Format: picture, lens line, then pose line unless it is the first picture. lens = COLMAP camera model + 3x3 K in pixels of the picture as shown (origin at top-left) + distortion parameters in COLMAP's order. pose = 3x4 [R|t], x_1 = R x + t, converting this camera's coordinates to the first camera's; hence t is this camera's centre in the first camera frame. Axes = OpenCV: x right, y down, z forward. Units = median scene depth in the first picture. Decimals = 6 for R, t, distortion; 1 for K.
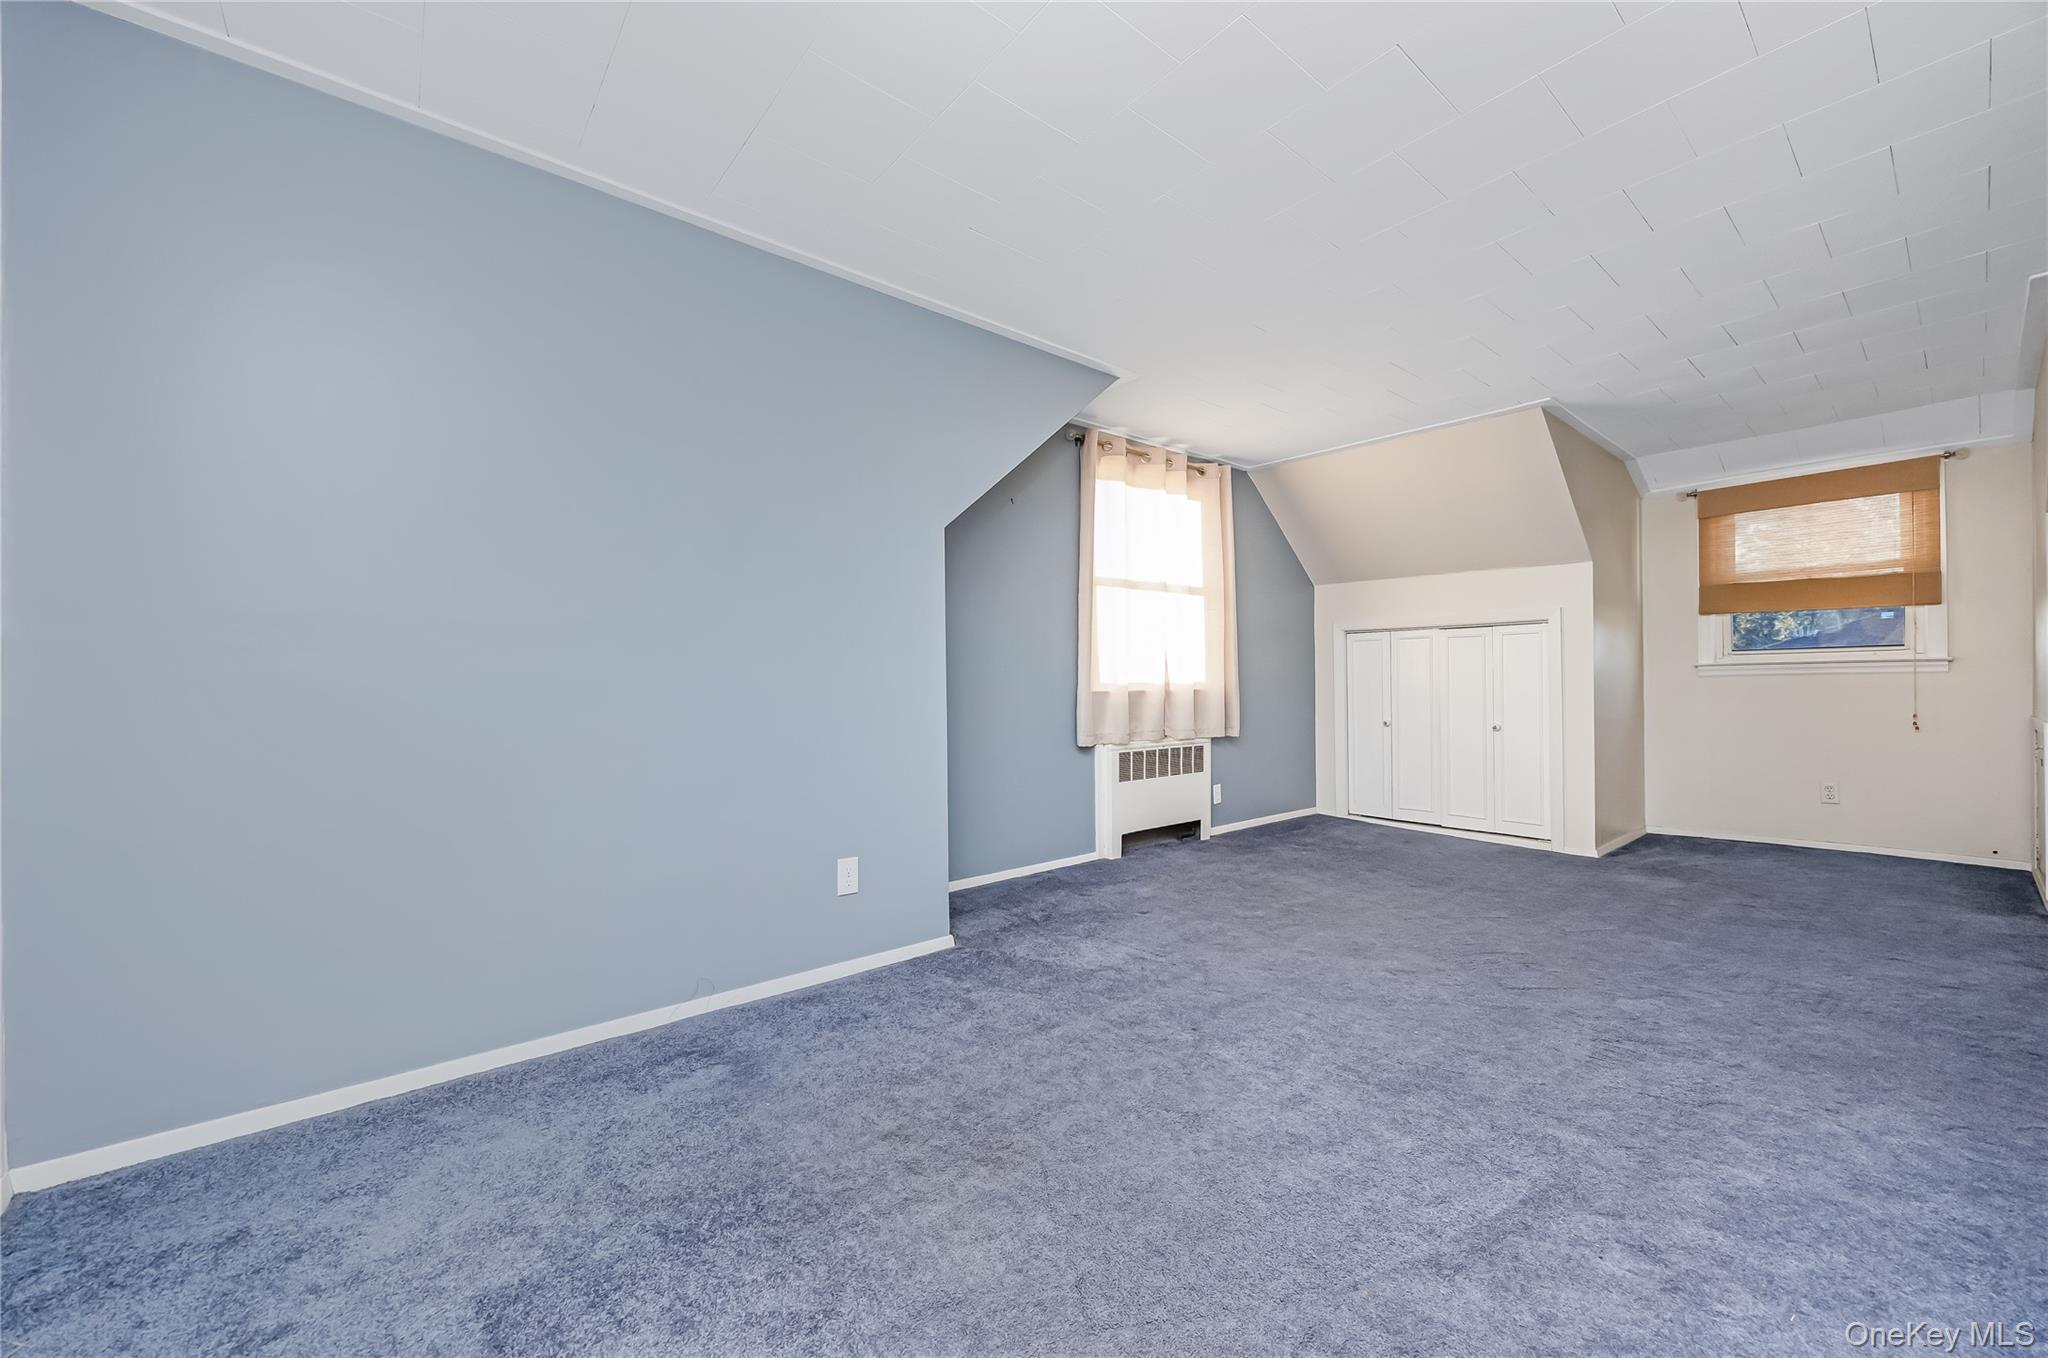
lens RADIAL K [[811.1, 0, 1018.5], [0, 811.1, 693.1], [0, 0, 1]] dist [-0.003692, 0.000189]
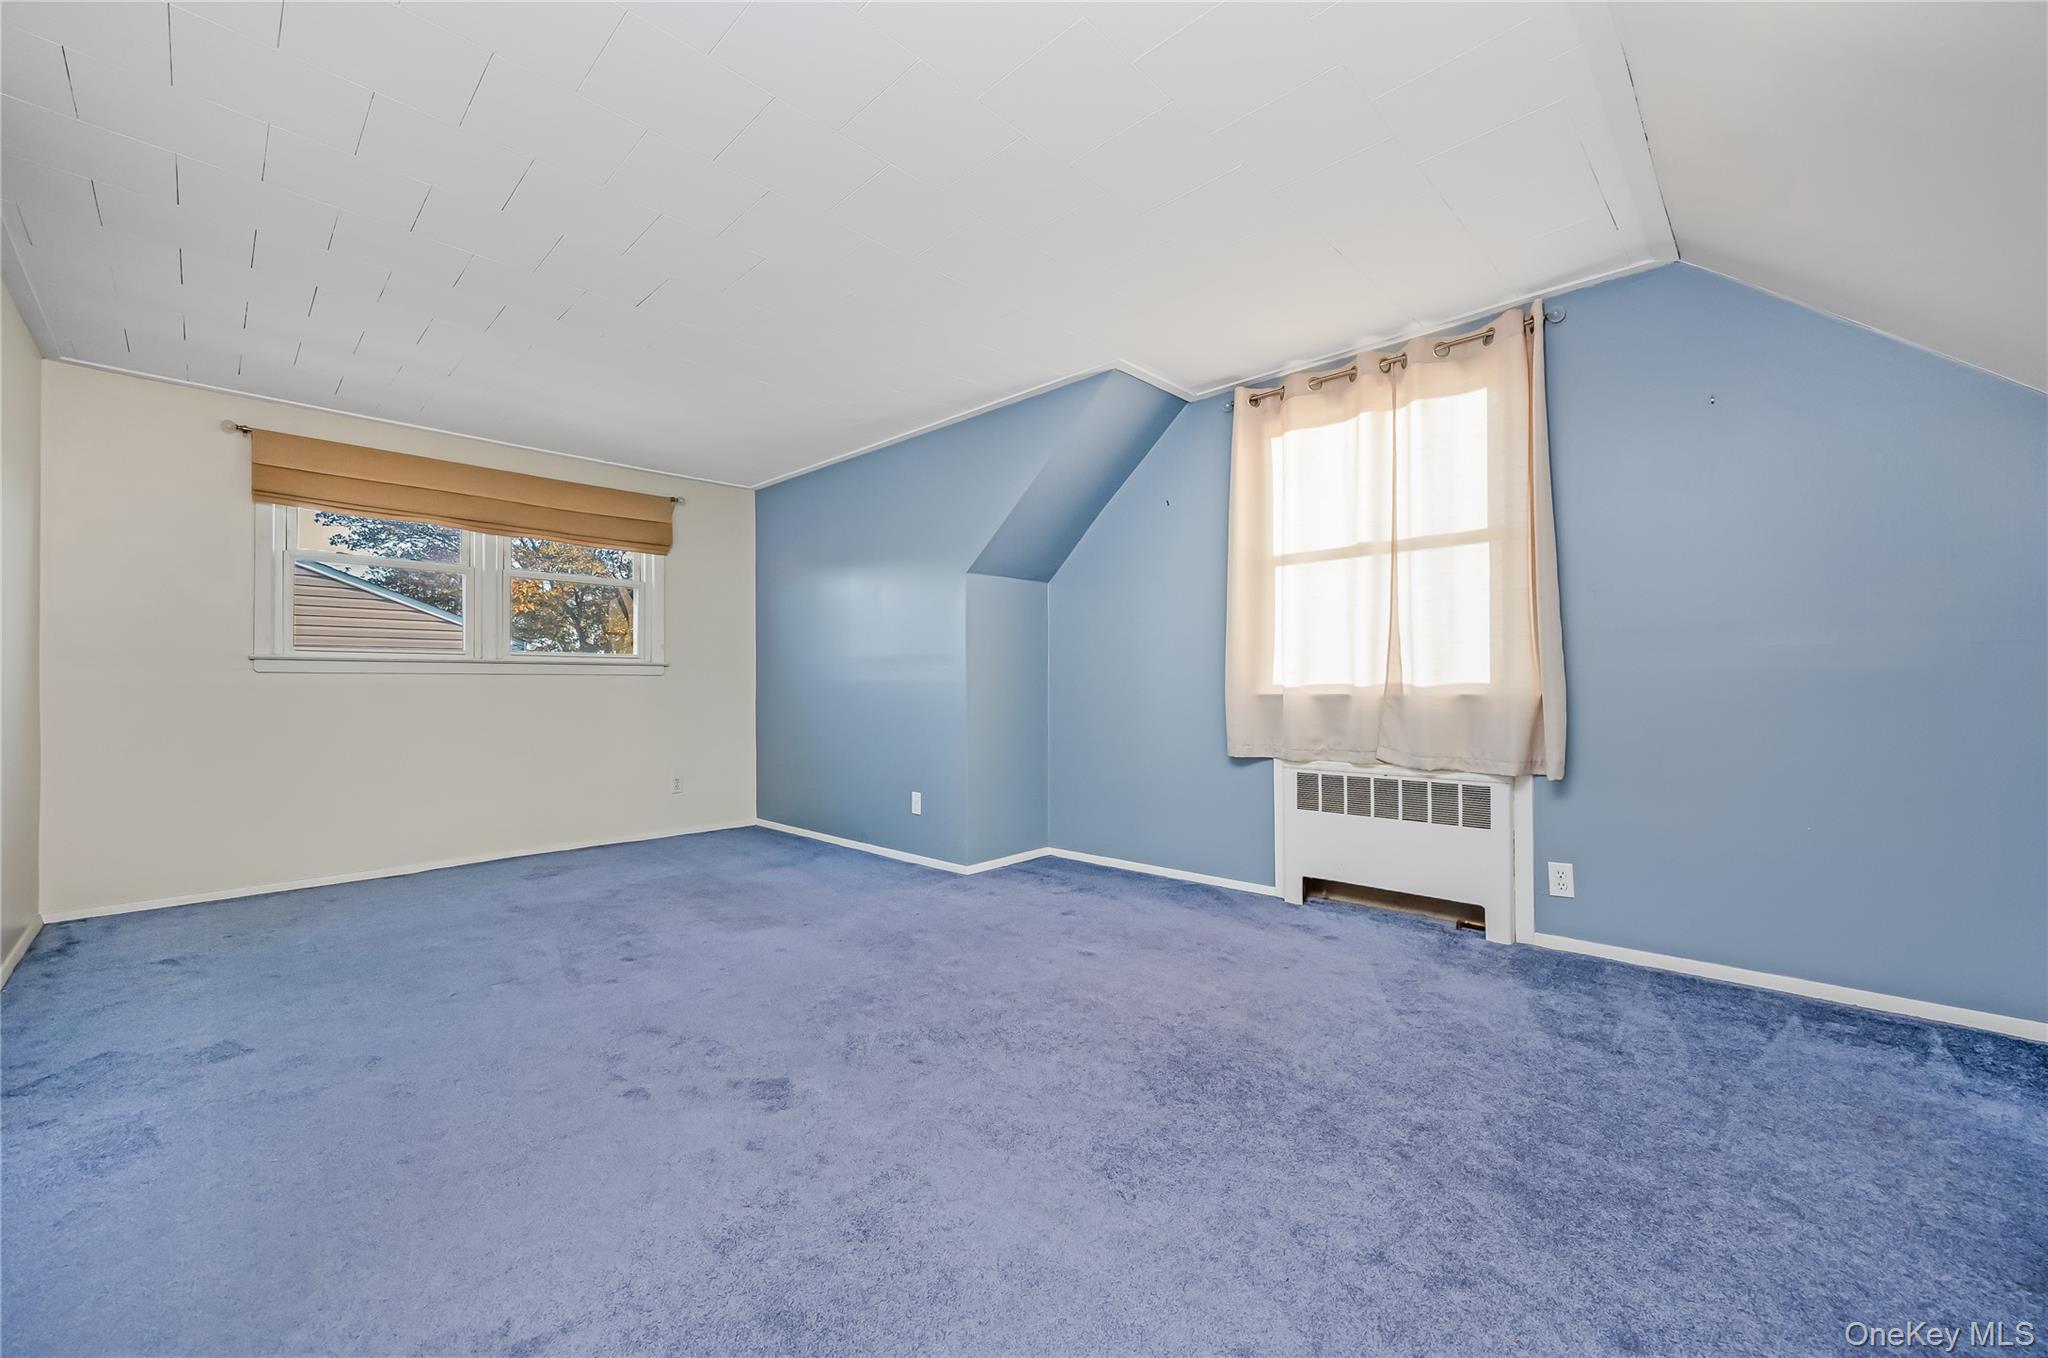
lens RADIAL K [[811.1, 0, 1018.5], [0, 811.1, 693.1], [0, 0, 1]] dist [-0.003692, 0.000189]
pose [[0.102900, 0.019799, -0.994495, 0.862788], [-0.007402, 0.999789, 0.019138, -0.016696], [0.994664, 0.005392, 0.103025, 0.630836]]
